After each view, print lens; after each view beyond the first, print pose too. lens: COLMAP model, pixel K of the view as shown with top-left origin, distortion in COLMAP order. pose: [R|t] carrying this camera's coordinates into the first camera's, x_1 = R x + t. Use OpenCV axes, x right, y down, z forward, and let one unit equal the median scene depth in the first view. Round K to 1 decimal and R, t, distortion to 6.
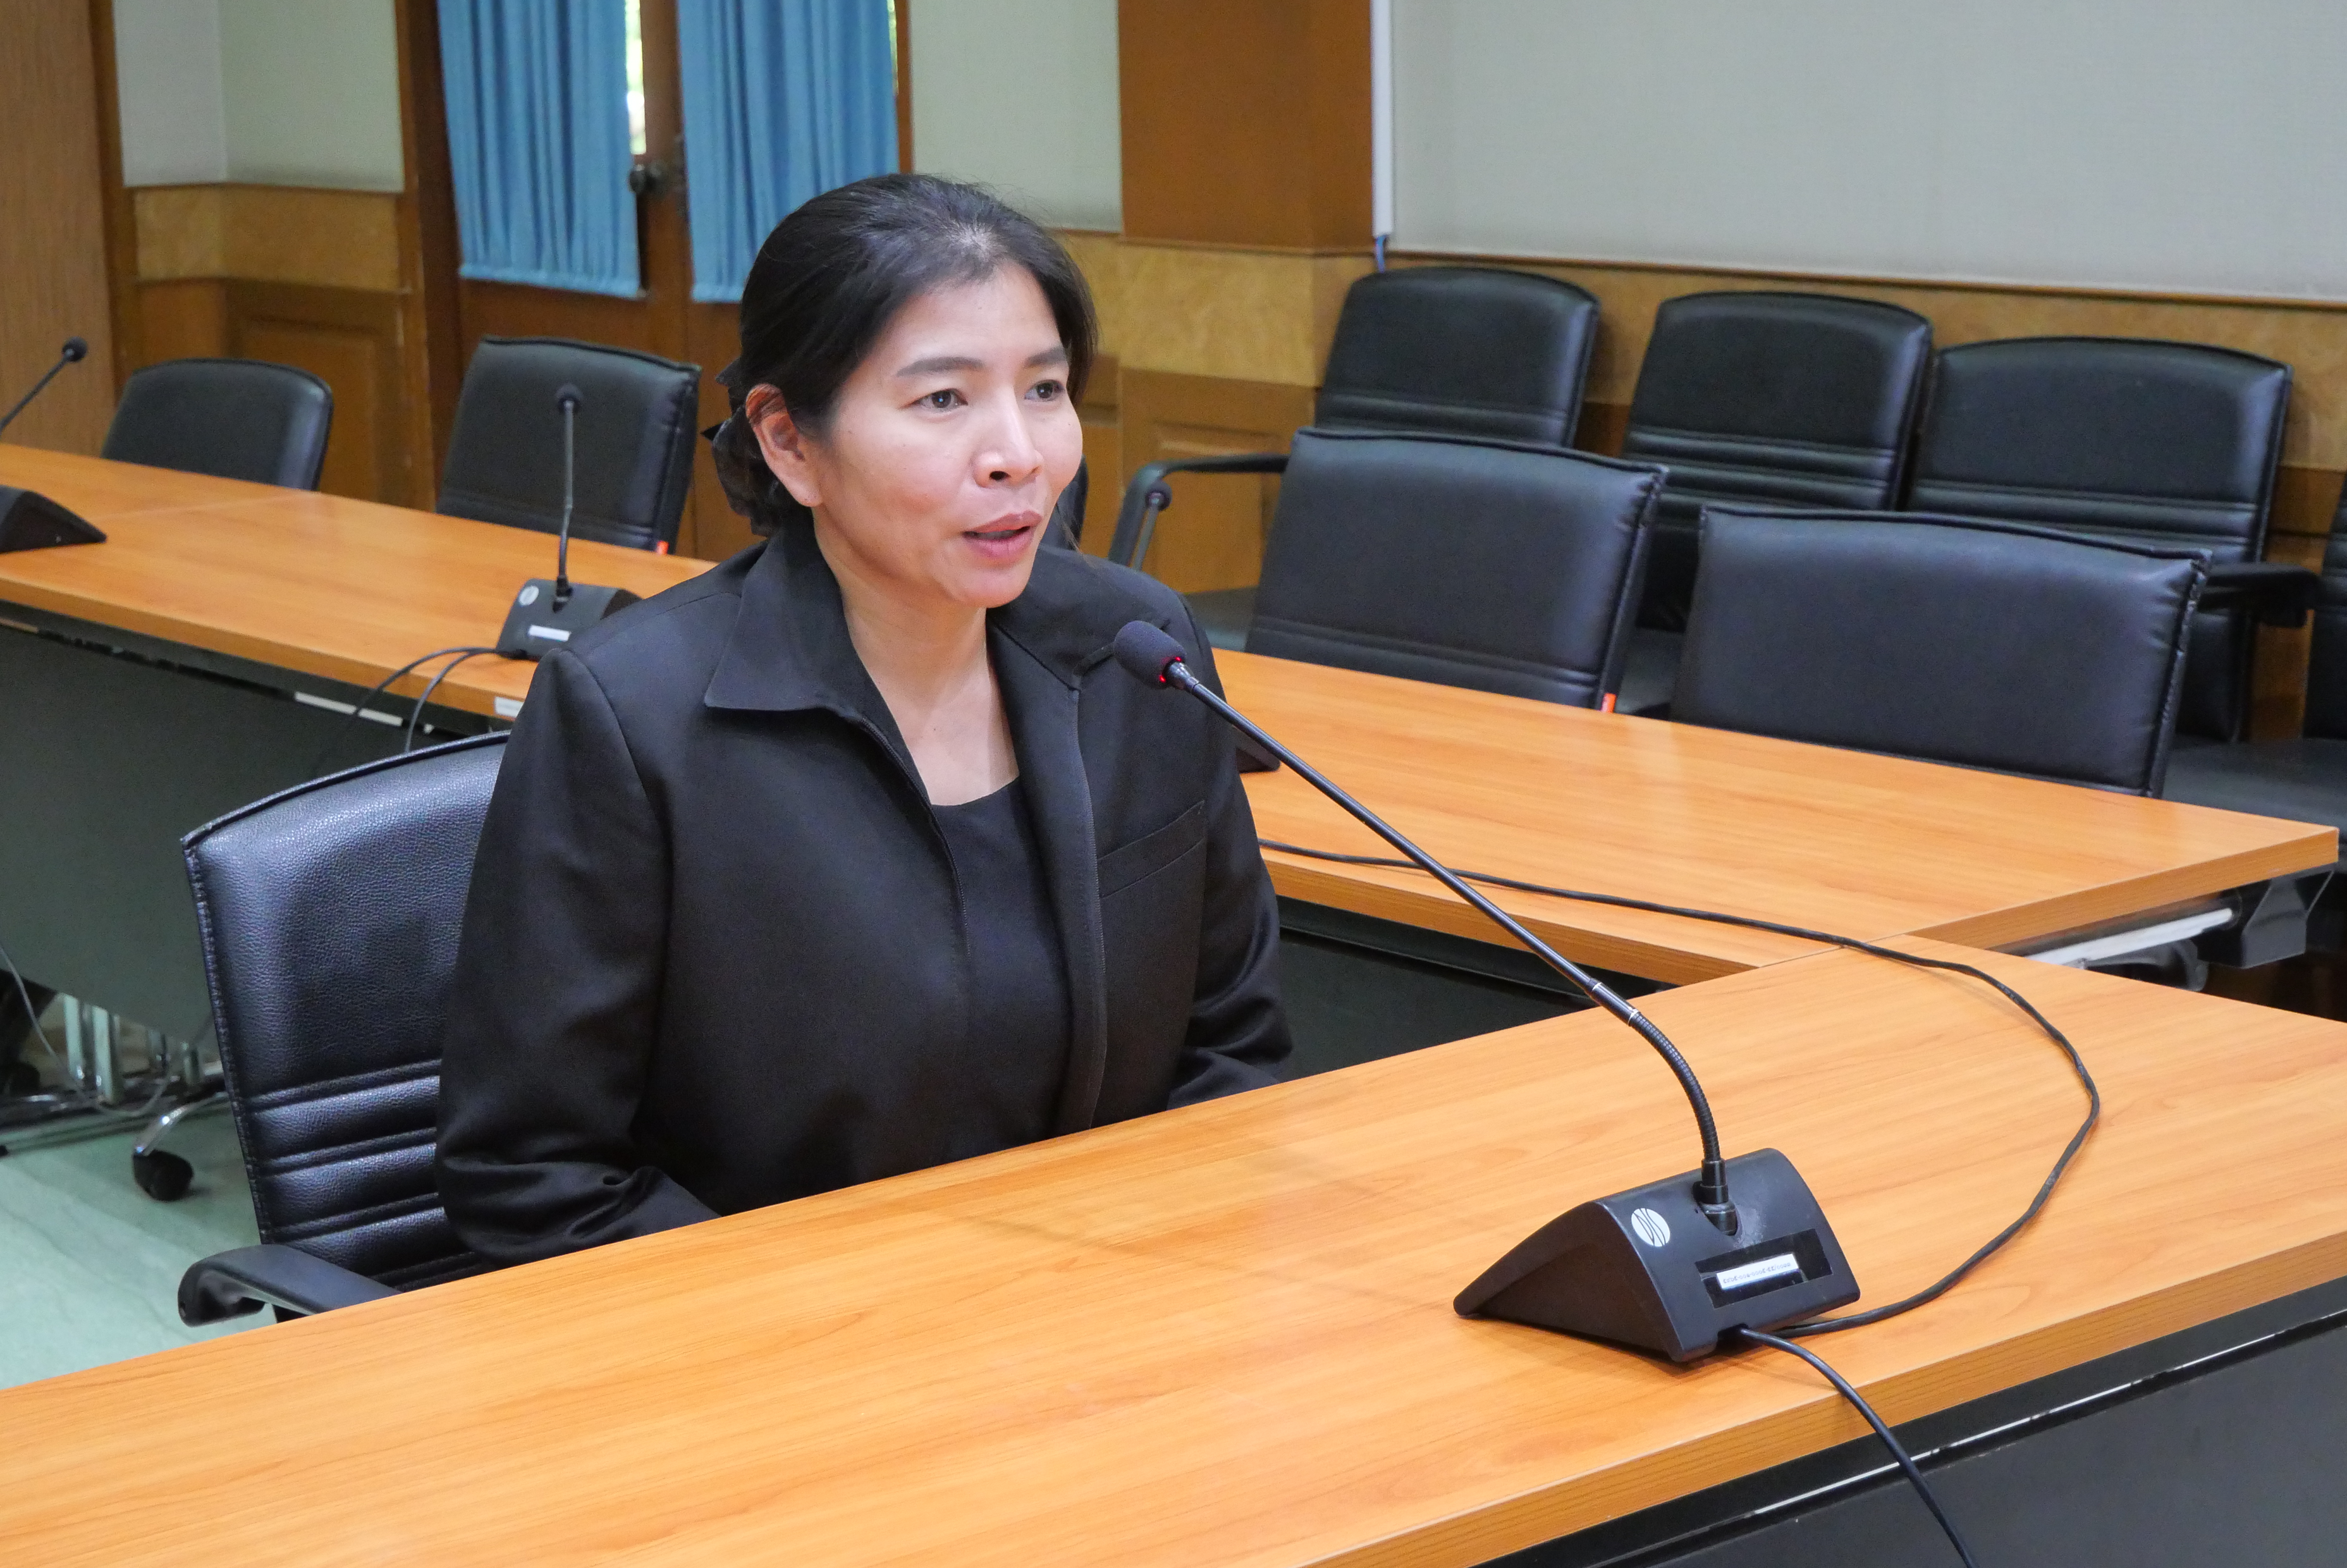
lens RADIAL K [[4319.2, 0, 1160.9], [0, 4319.2, 767.2], [0, 0, 1]] dist [0.017649, 0.000000]
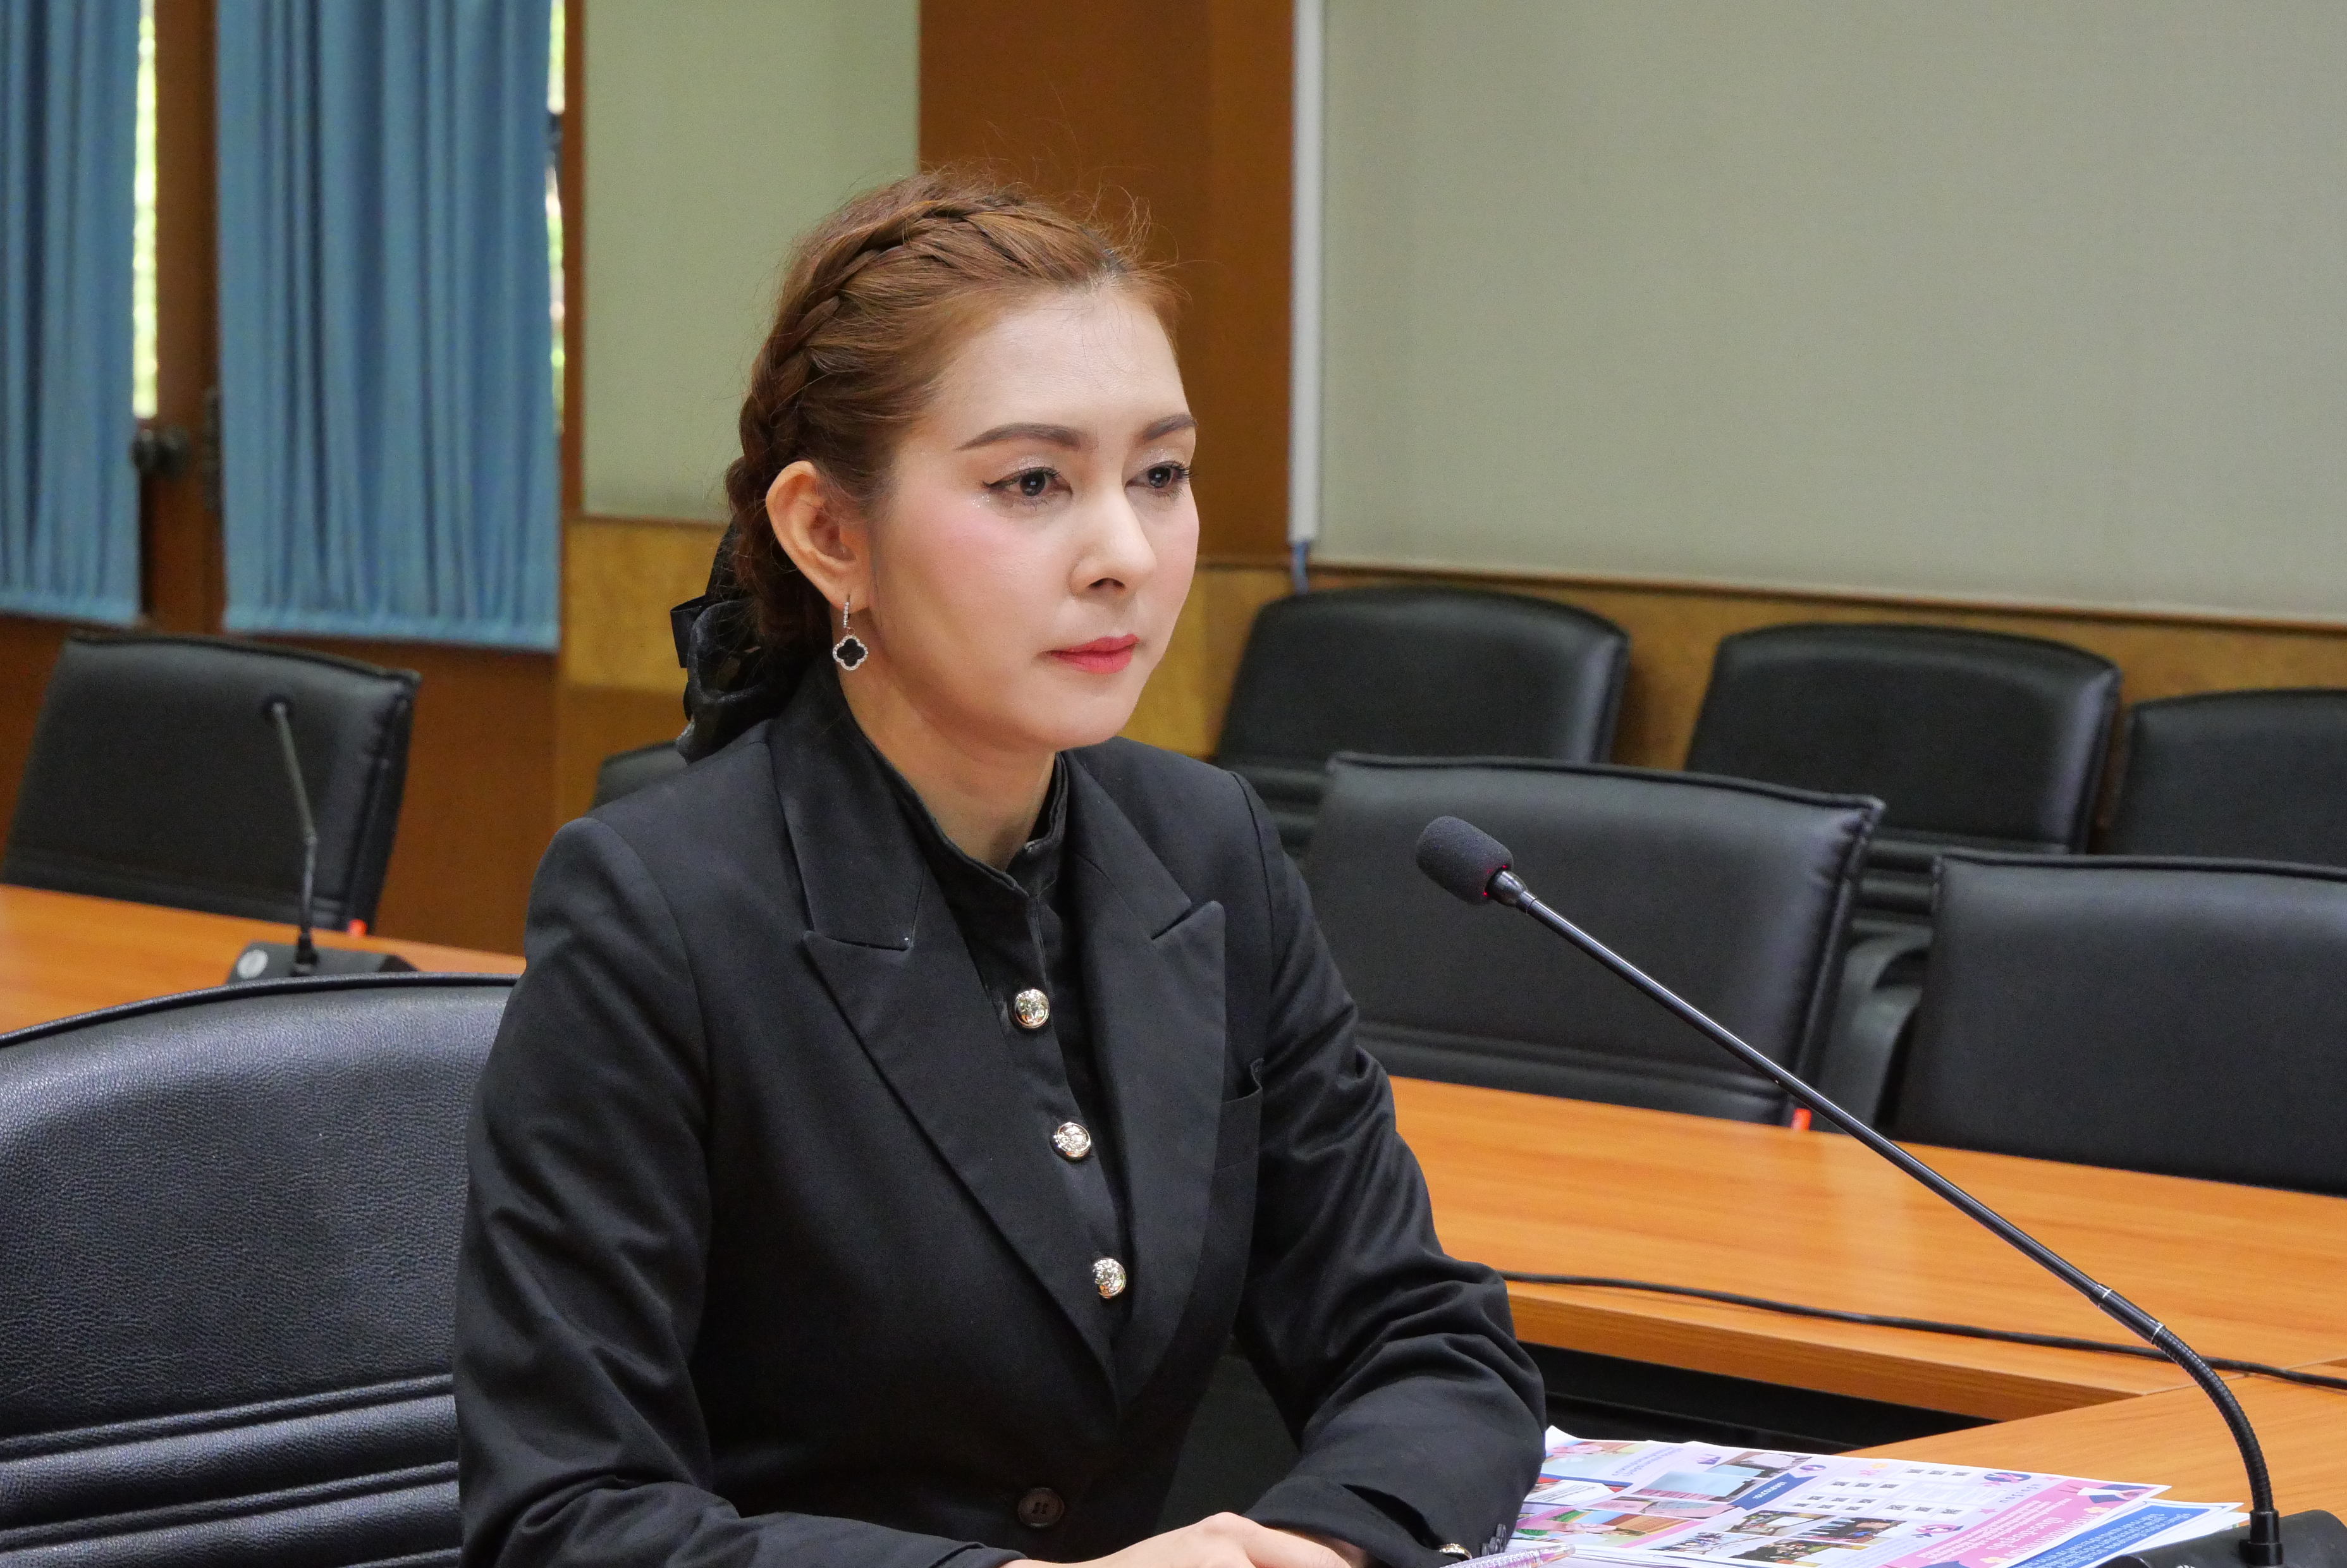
lens RADIAL K [[6770.1, 0, 1152.9], [0, 6770.1, 803.4], [0, 0, 1]] dist [0.043195, 0.000000]
pose [[0.996870, 0.022526, 0.075778, -0.084551], [-0.014947, 0.994961, -0.099143, 0.042338], [-0.077630, 0.097701, 0.992184, -0.116874]]
